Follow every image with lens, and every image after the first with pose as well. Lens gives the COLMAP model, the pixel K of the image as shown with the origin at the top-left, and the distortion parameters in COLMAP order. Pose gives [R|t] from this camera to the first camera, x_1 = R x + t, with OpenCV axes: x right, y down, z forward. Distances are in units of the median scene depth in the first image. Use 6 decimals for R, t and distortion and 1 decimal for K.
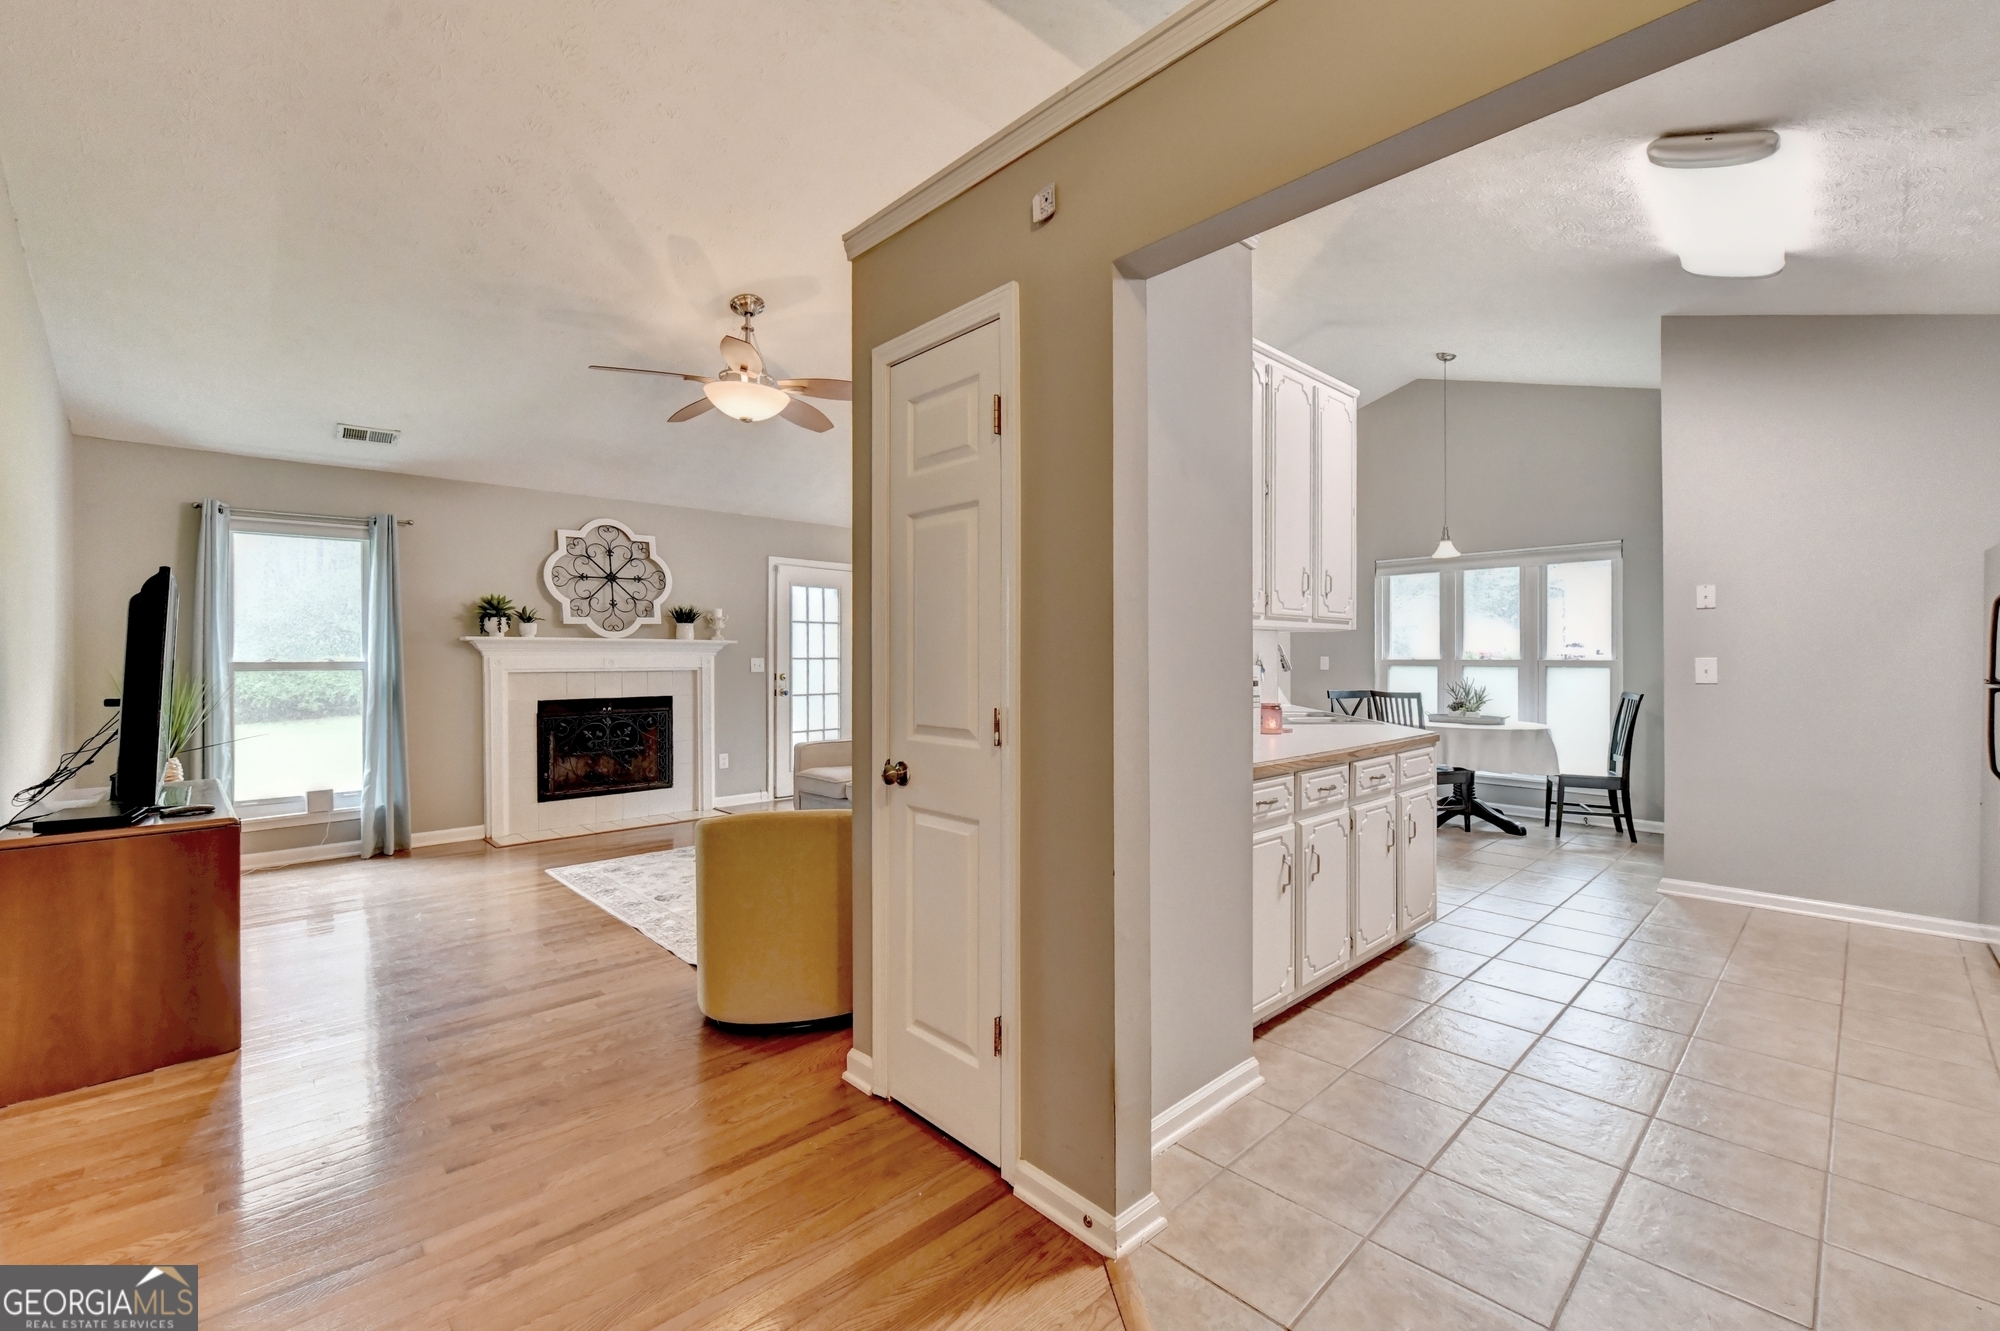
lens RADIAL K [[834.7, 0, 1004.0], [0, 834.7, 658.3], [0, 0, 1]] dist [-0.006648, -0.000420]
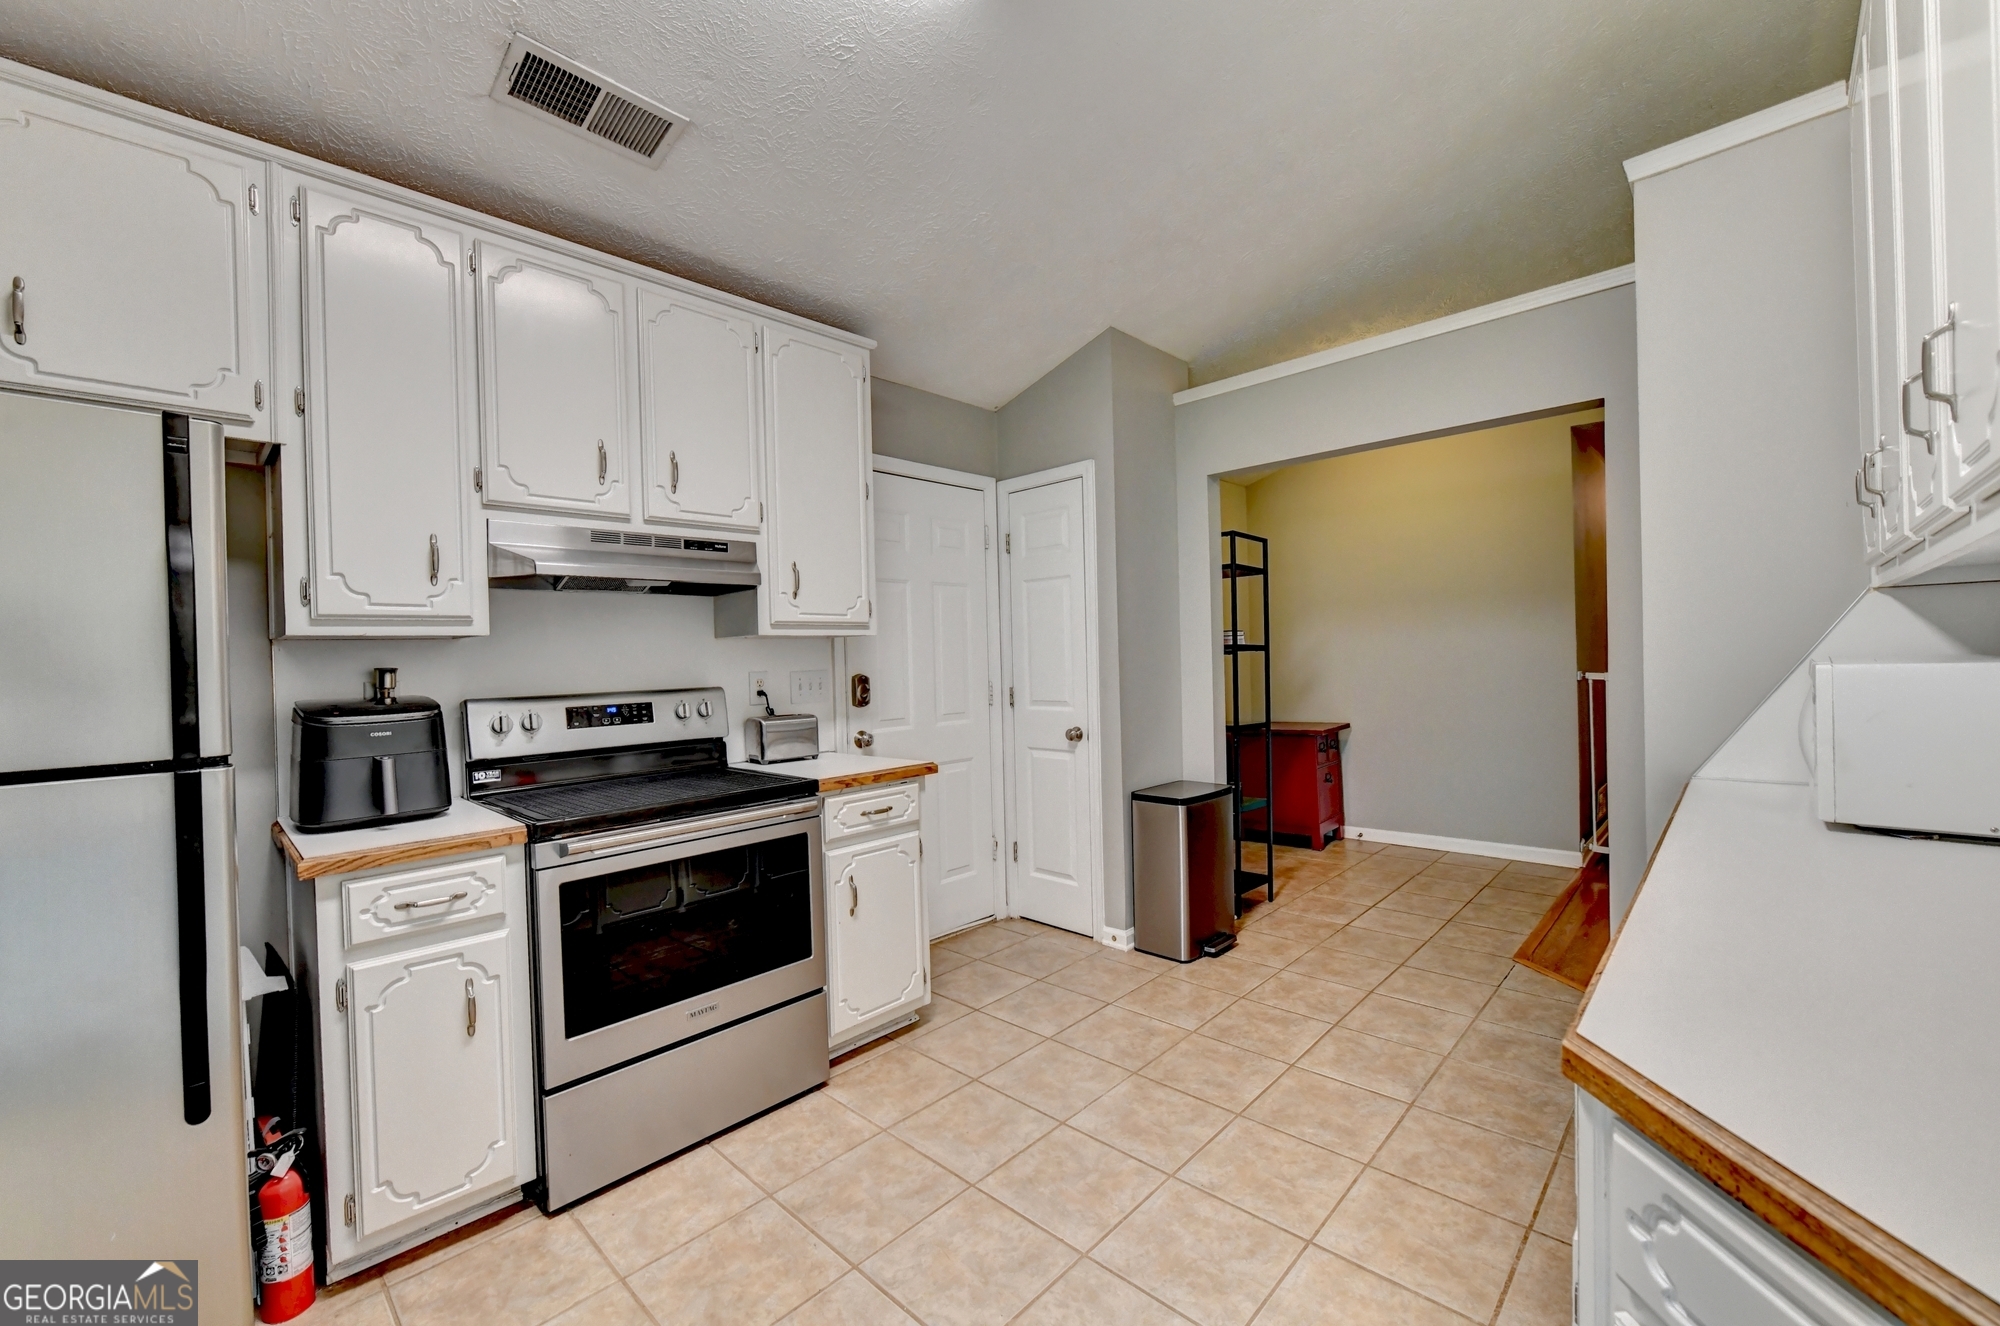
lens RADIAL K [[799.5, 0, 1014.6], [0, 799.5, 662.8], [0, 0, 1]] dist [-0.004899, -0.000422]
pose [[-0.997746, 0.029372, -0.060329, 0.431106], [0.028801, 0.999532, 0.010307, -0.005912], [0.060603, 0.008547, -0.998125, 0.766171]]
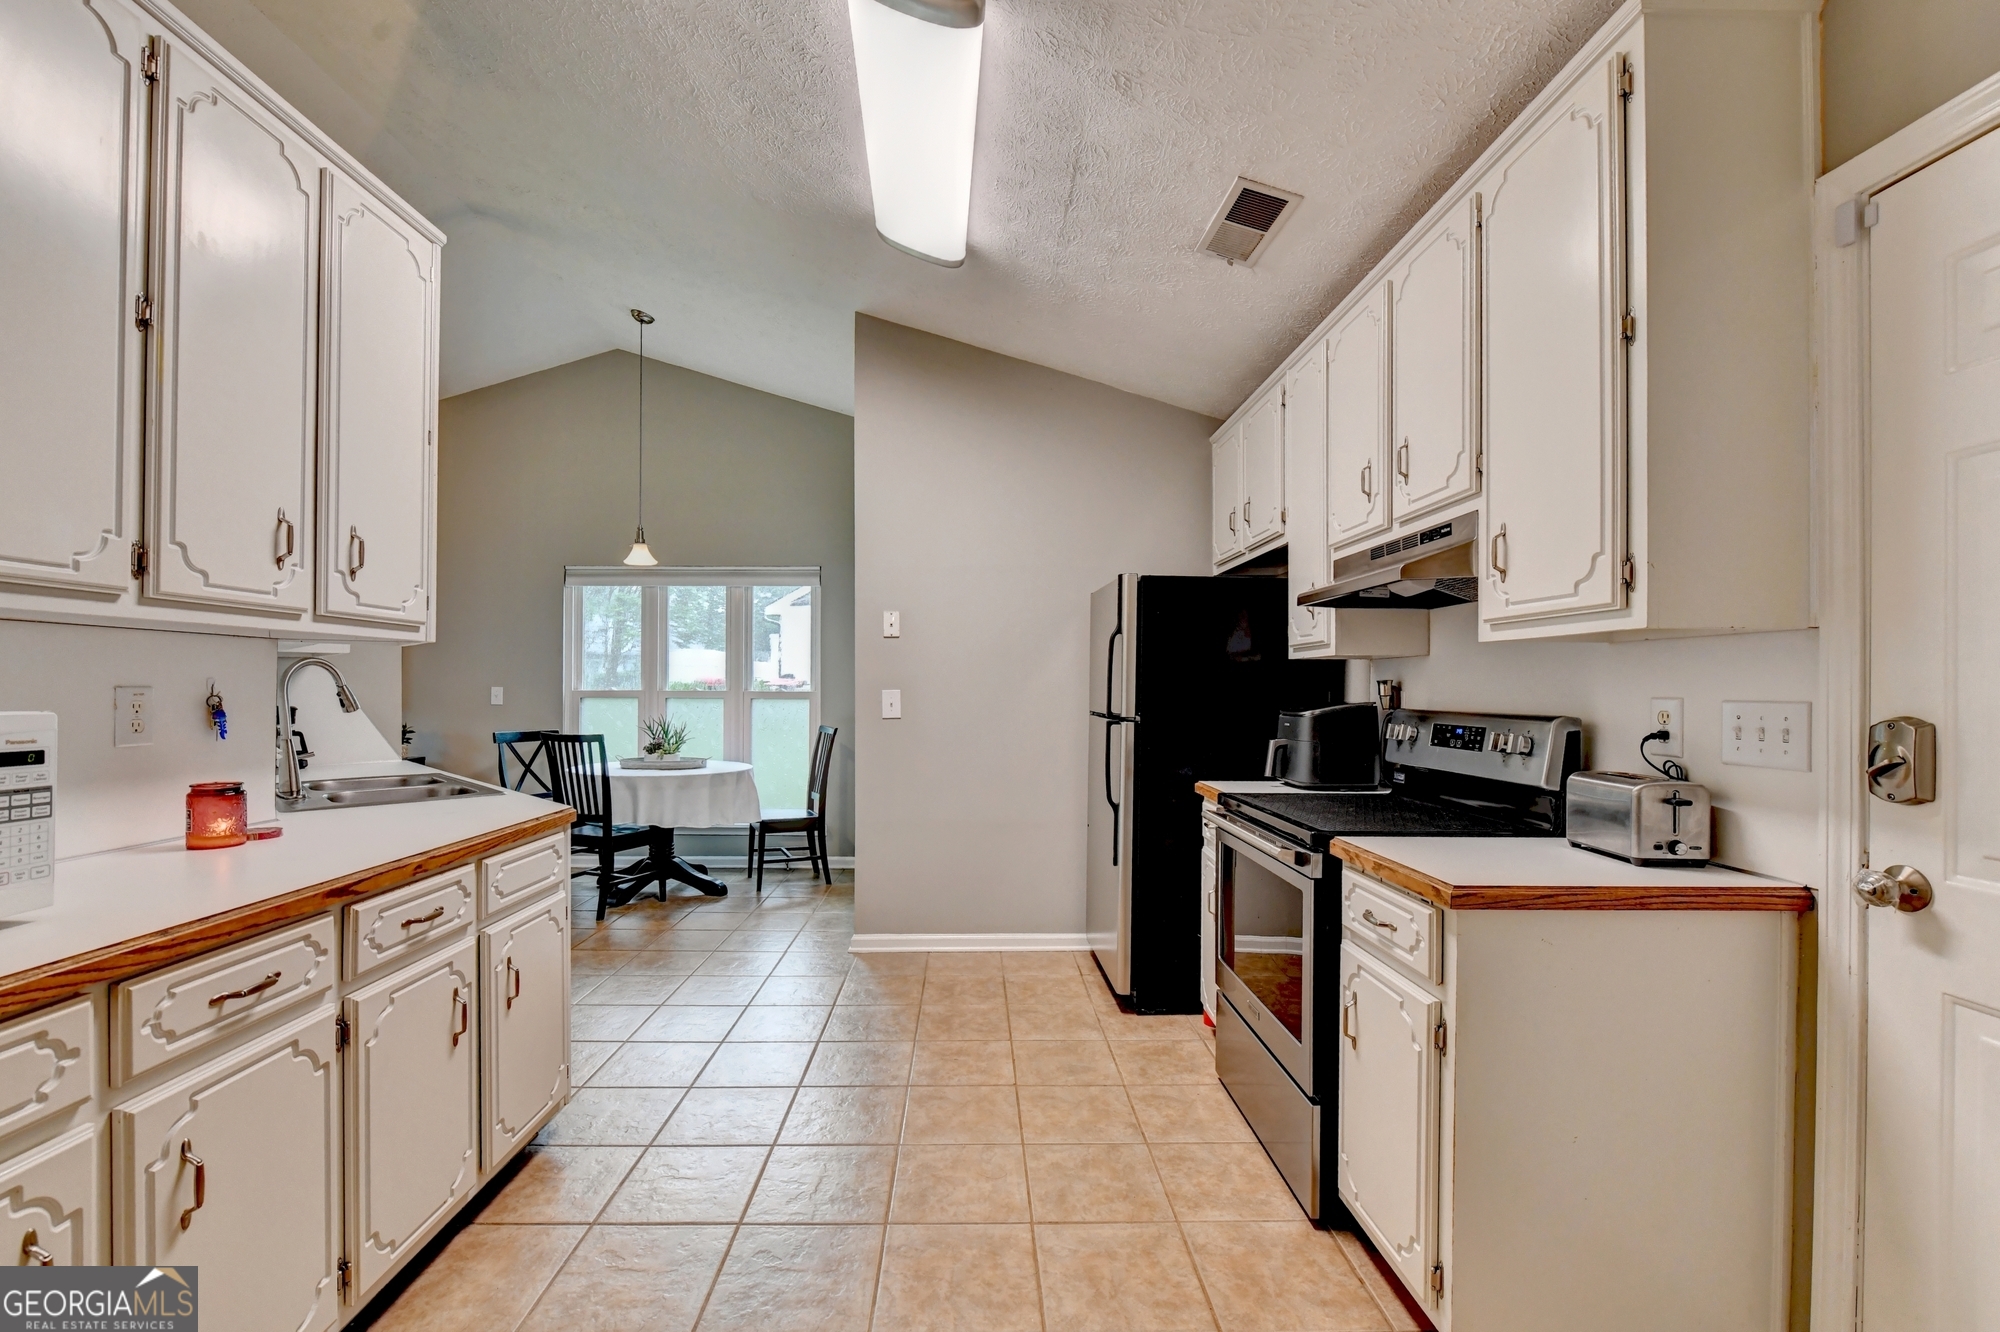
lens RADIAL K [[839.7, 0, 985.1], [0, 839.7, 687.7], [0, 0, 1]] dist [-0.003356, -0.000713]
pose [[0.677567, 0.003841, 0.735451, 0.168496], [-0.003778, 0.999991, -0.001742, -0.001797], [-0.735451, -0.001598, 0.677576, 0.214188]]
